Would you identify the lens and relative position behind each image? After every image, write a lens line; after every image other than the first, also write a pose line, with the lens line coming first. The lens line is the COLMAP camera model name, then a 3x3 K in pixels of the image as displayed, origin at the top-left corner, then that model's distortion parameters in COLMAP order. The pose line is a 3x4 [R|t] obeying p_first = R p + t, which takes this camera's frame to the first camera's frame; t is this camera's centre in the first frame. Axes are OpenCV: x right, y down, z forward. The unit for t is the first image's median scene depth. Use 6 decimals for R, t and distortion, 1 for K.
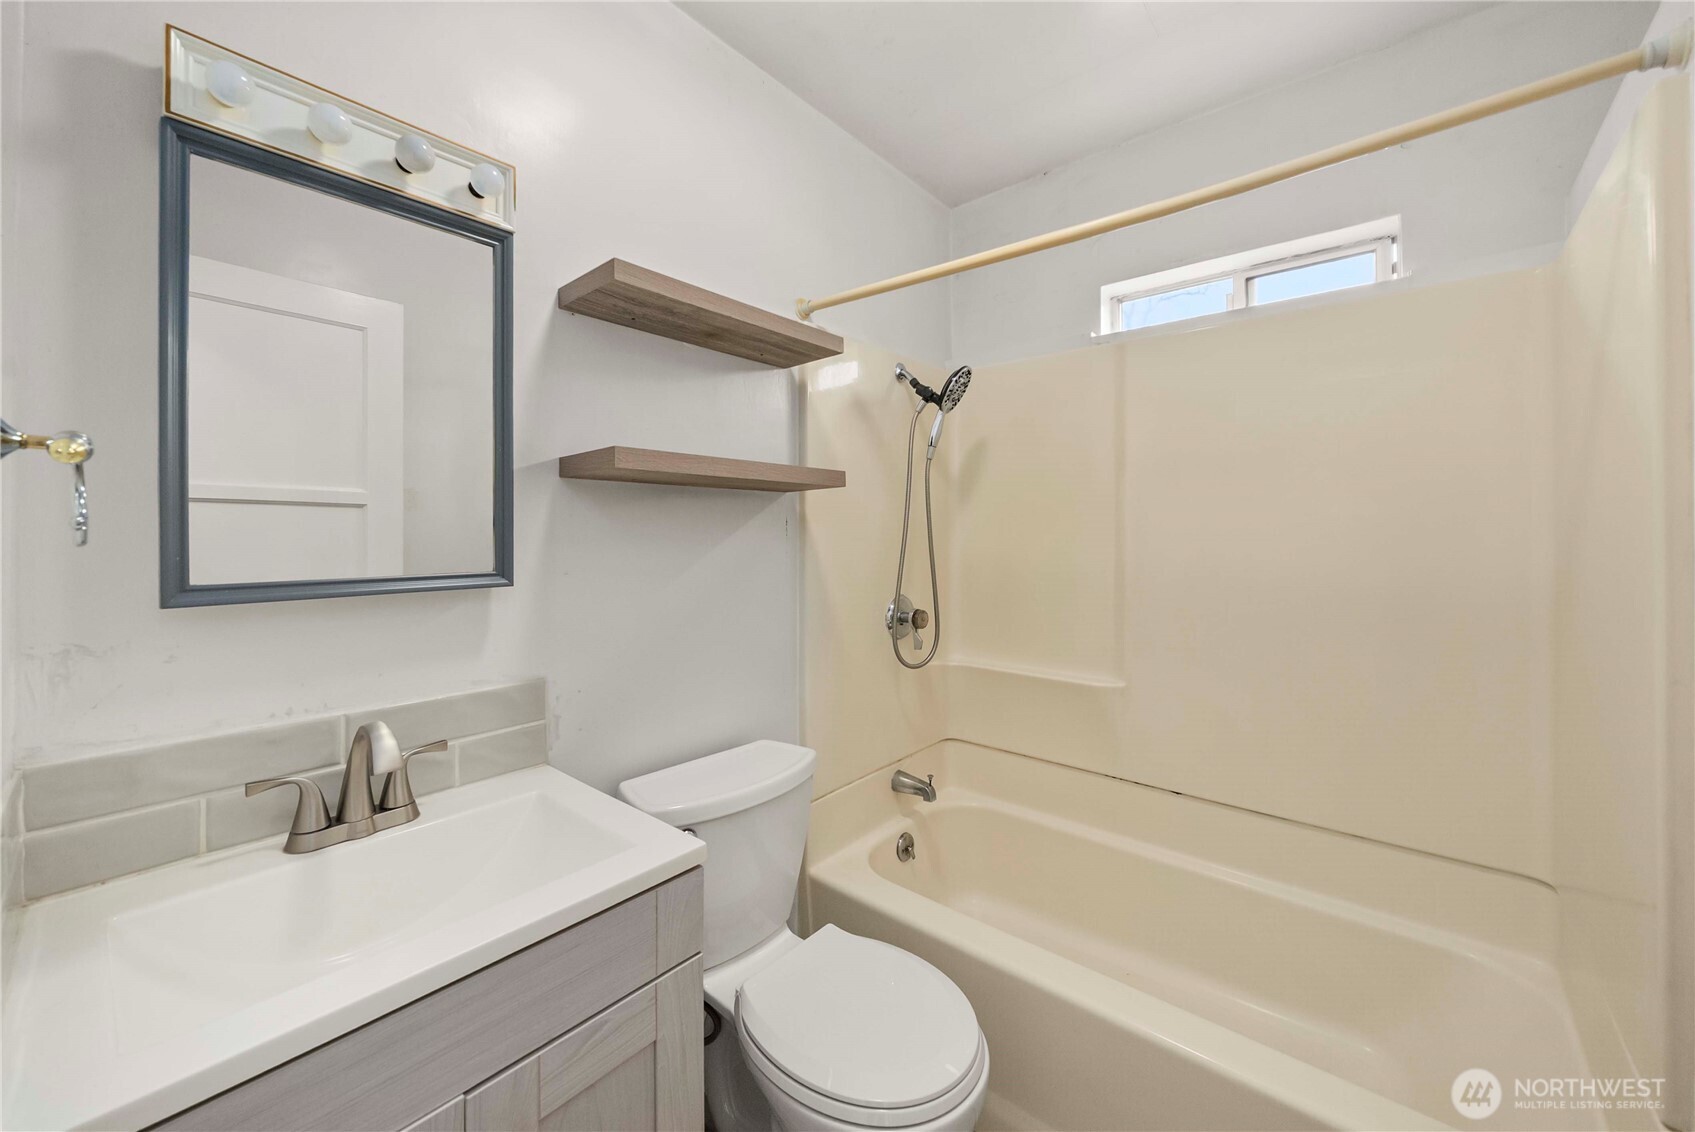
lens RADIAL K [[652.6, 0, 845.5], [0, 652.6, 525.4], [0, 0, 1]] dist [-0.001314, -0.000253]
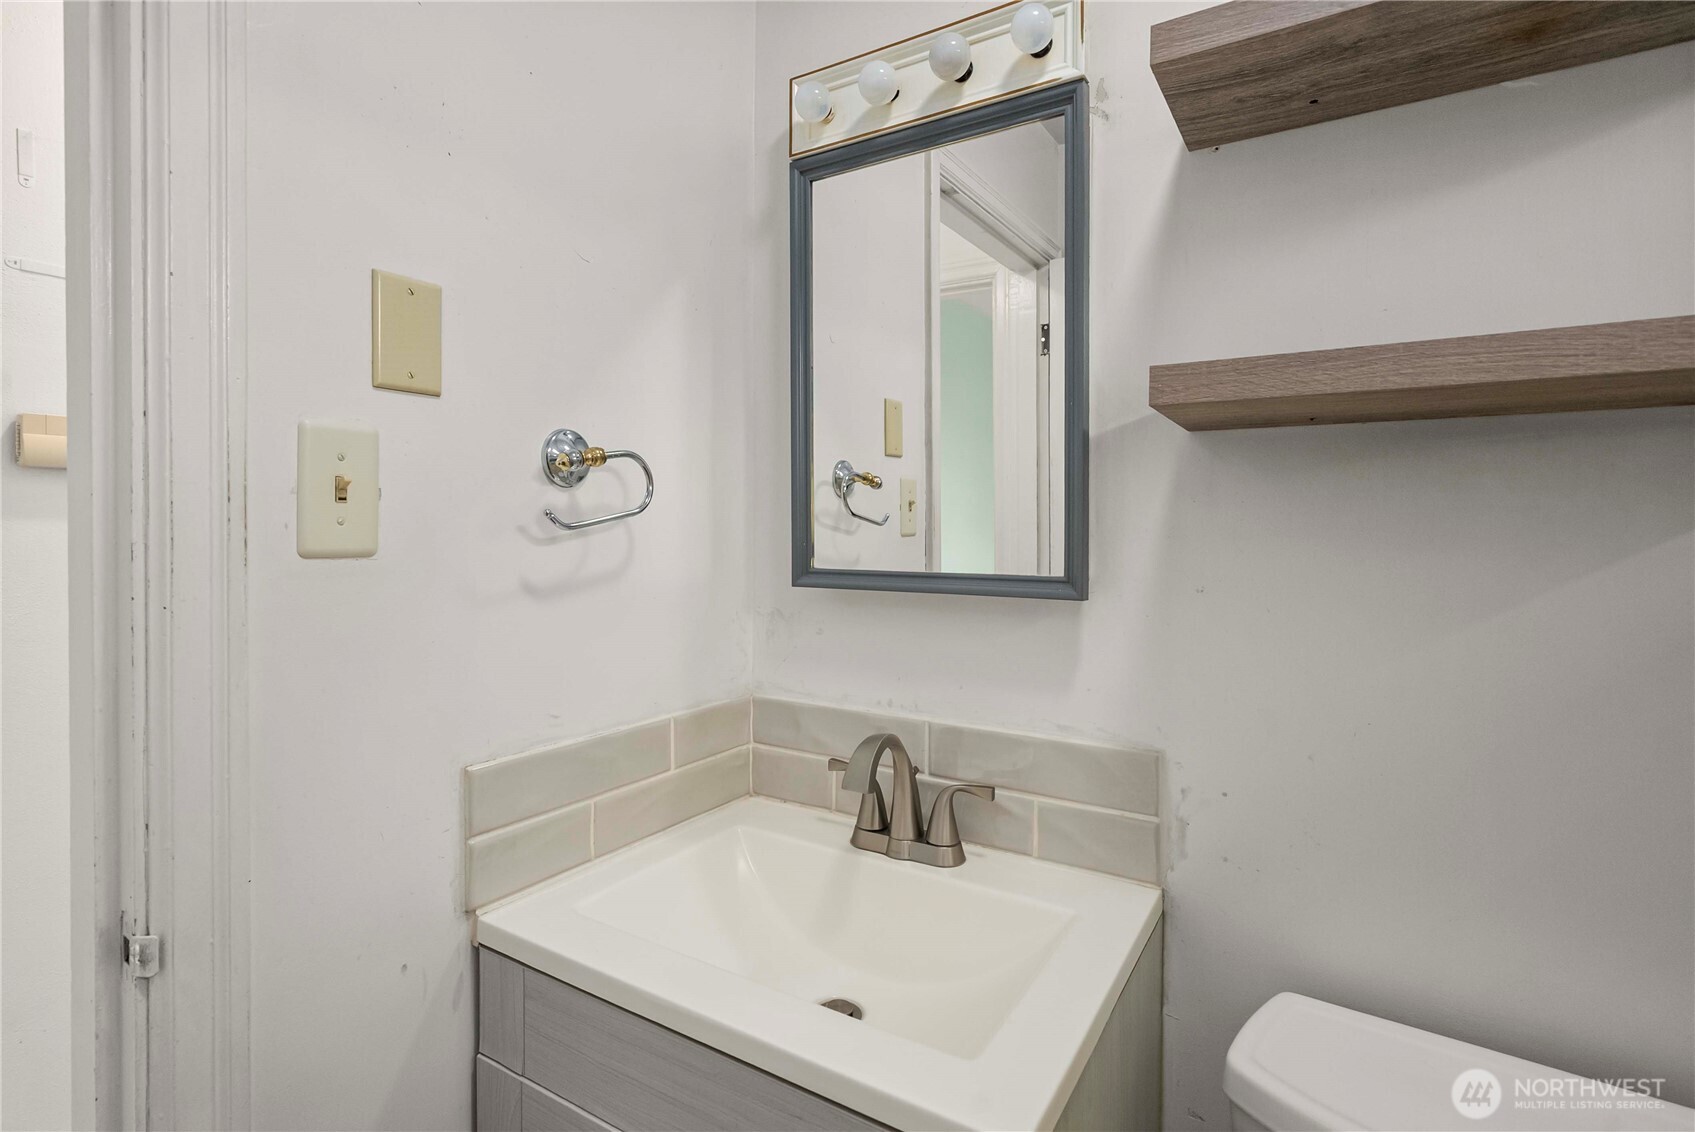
lens RADIAL K [[824.8, 0, 847.7], [0, 824.8, 535.7], [0, 0, 1]] dist [0.002182, 0.000488]
pose [[0.140867, 0.015693, -0.989904, 0.349891], [0.007345, 0.999830, 0.016896, 0.010084], [0.990001, -0.009651, 0.140728, 0.720963]]
